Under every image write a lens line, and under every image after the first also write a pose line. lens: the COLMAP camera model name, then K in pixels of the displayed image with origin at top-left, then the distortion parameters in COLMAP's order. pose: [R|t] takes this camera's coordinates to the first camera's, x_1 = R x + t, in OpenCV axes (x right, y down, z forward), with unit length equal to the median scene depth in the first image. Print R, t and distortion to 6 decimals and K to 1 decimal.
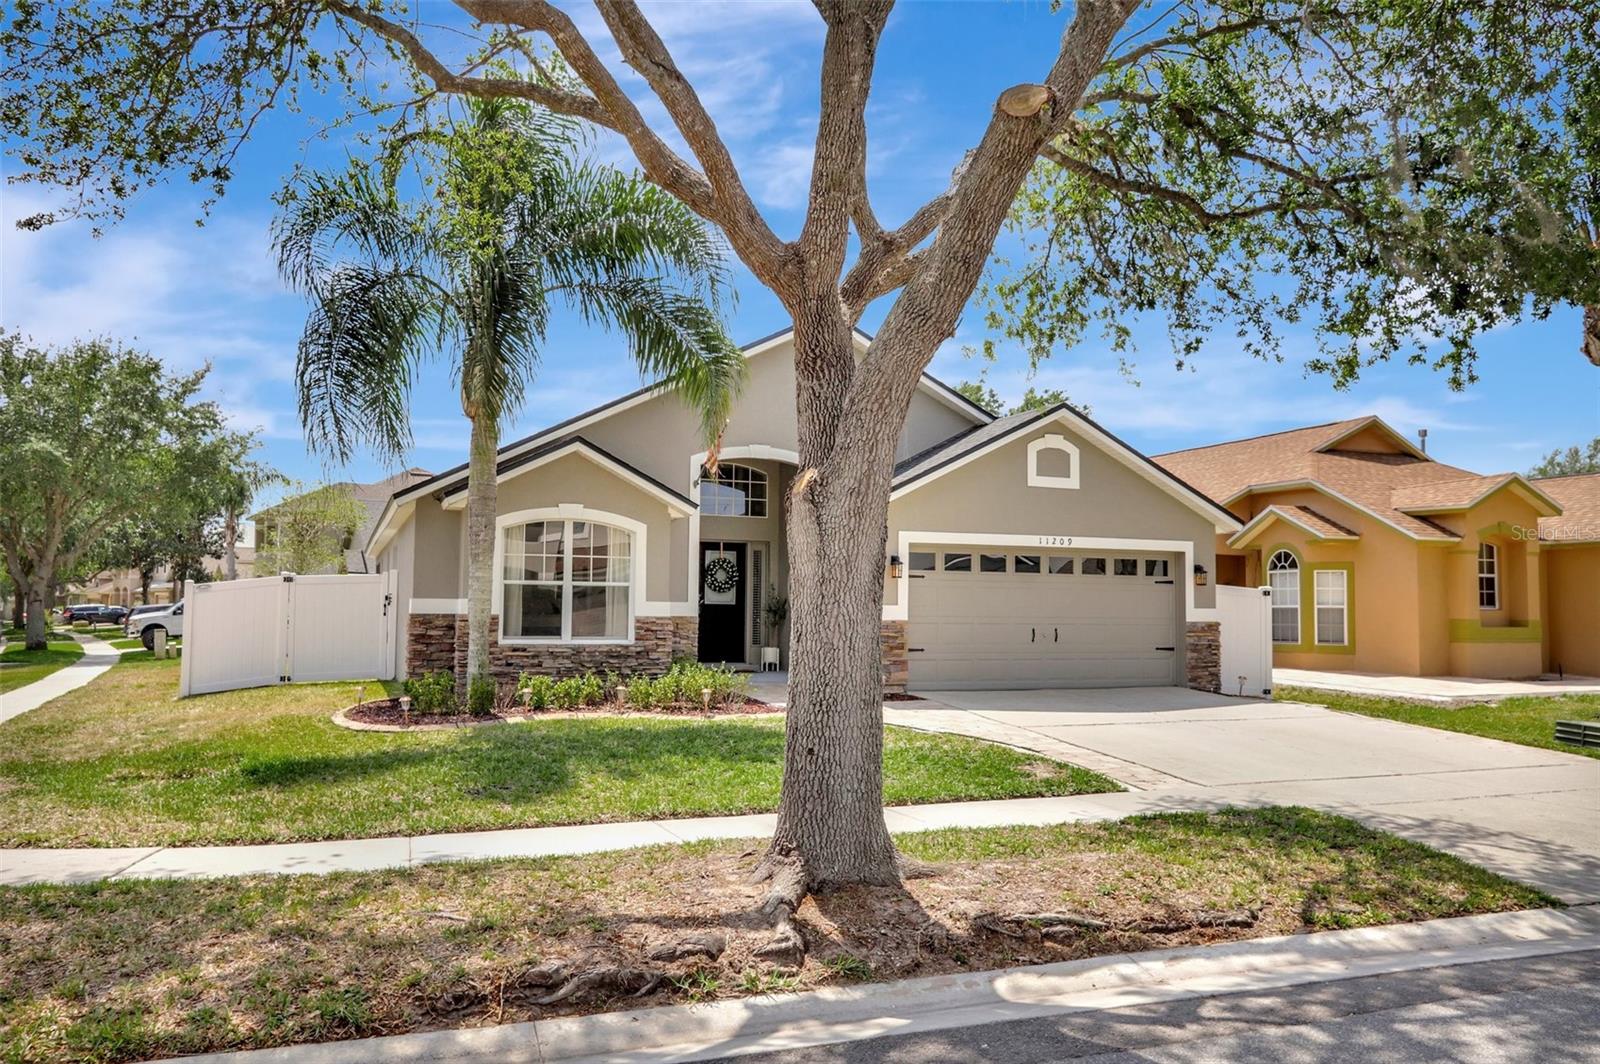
lens RADIAL K [[1163.8, 0, 801.8], [0, 1163.8, 497.5], [0, 0, 1]] dist [-0.026470, -0.001526]
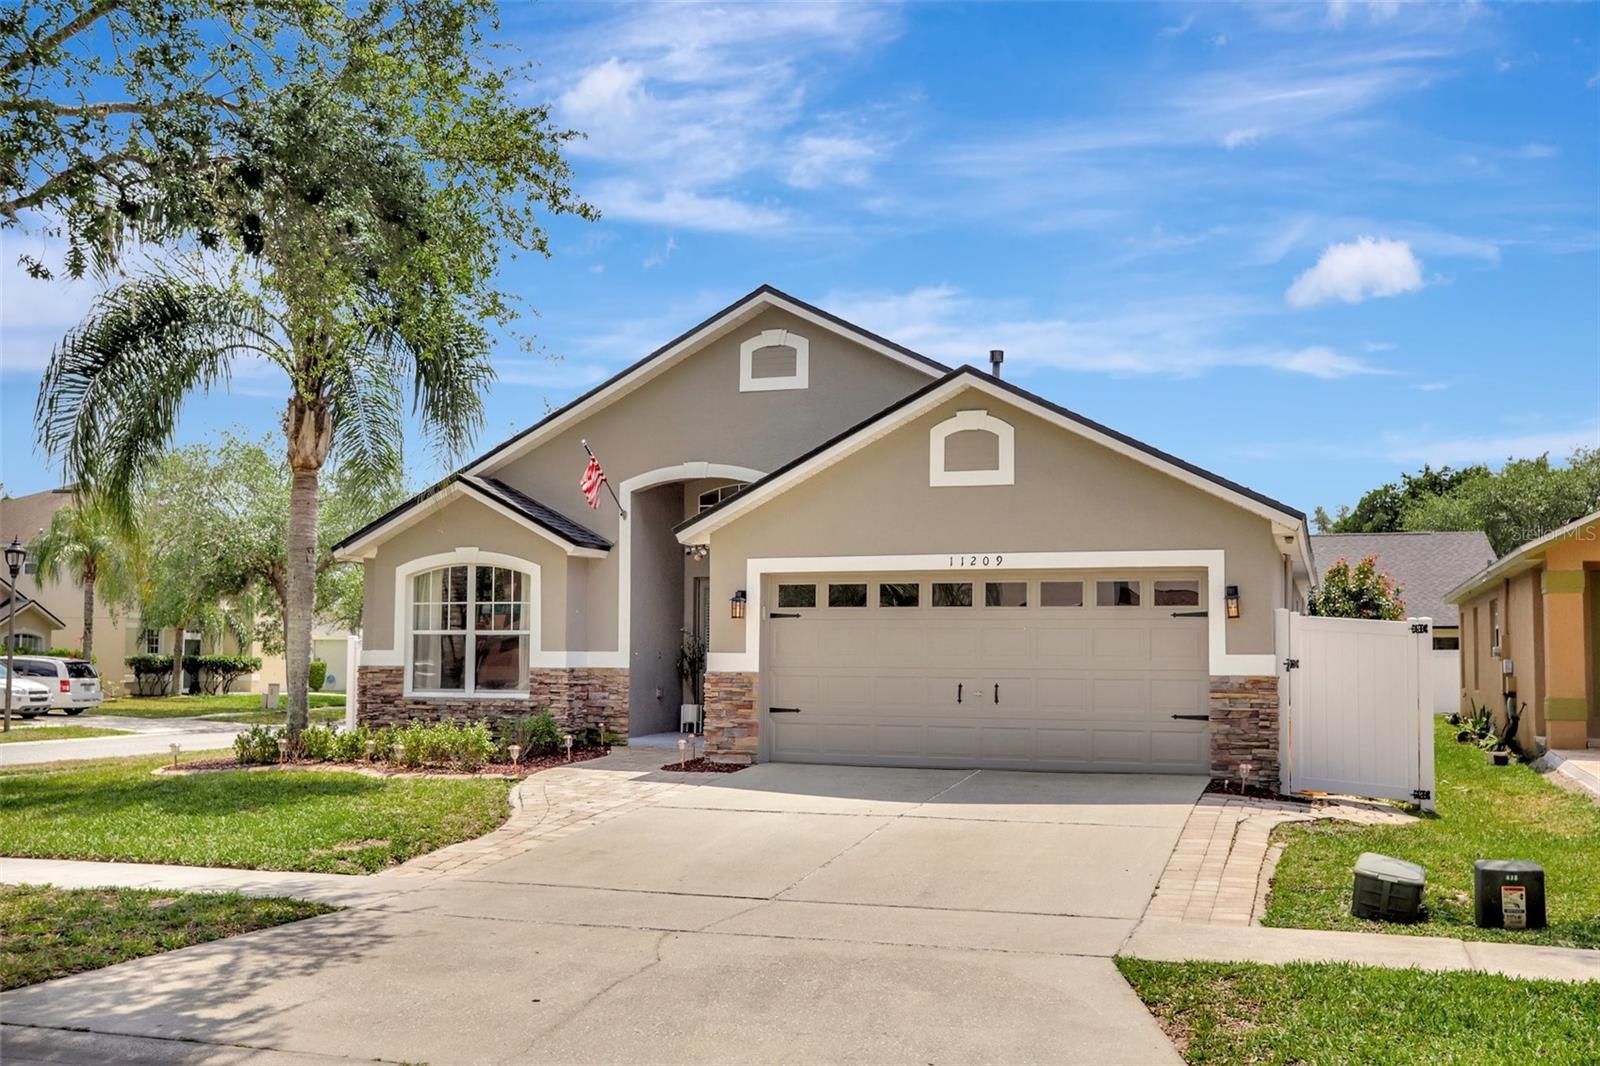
lens RADIAL K [[1514.5, 0, 797.6], [0, 1514.5, 535.8], [0, 0, 1]] dist [0.001483, -0.005292]
pose [[0.763759, -0.058965, -0.642803, 0.742258], [0.062906, 0.997878, -0.016793, 0.031581], [0.642429, -0.027610, 0.765848, 0.227657]]
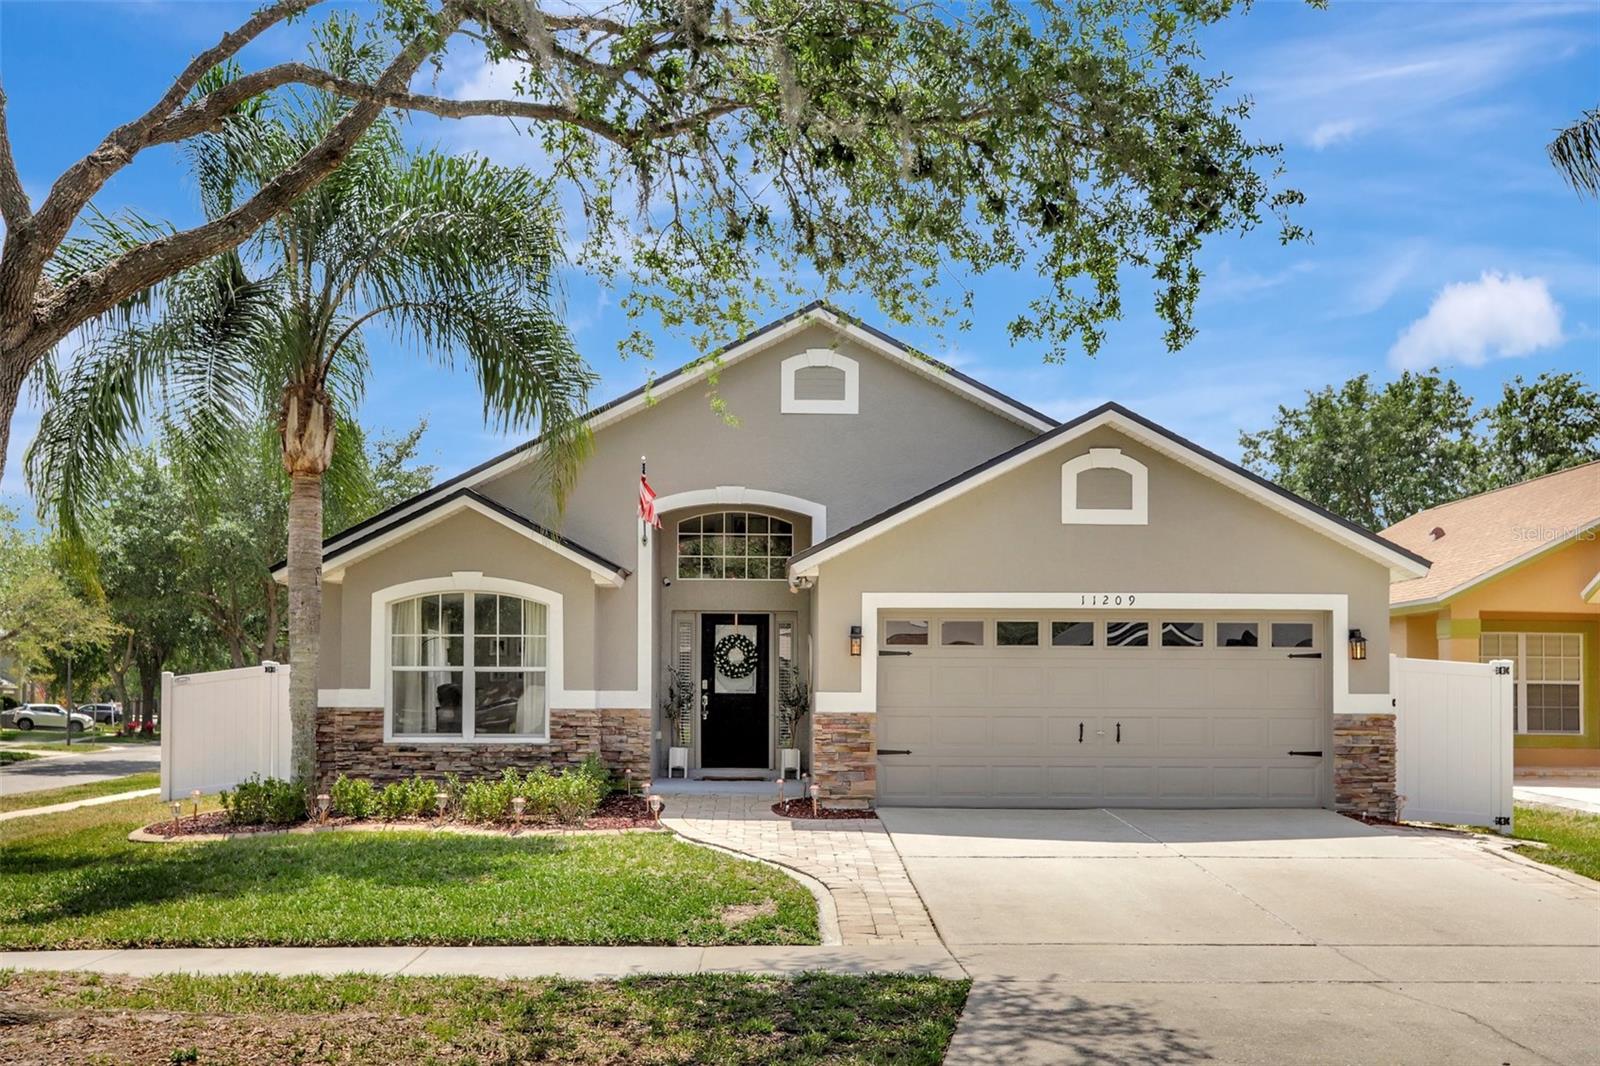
lens RADIAL K [[1514.3, 0, 801.5], [0, 1514.3, 638.4], [0, 0, 1]] dist [0.011166, 0.011000]
pose [[0.940486, -0.020570, -0.339210, 0.360962], [0.038383, 0.998209, 0.045889, 0.011655], [0.337658, -0.056178, 0.939591, 0.073645]]
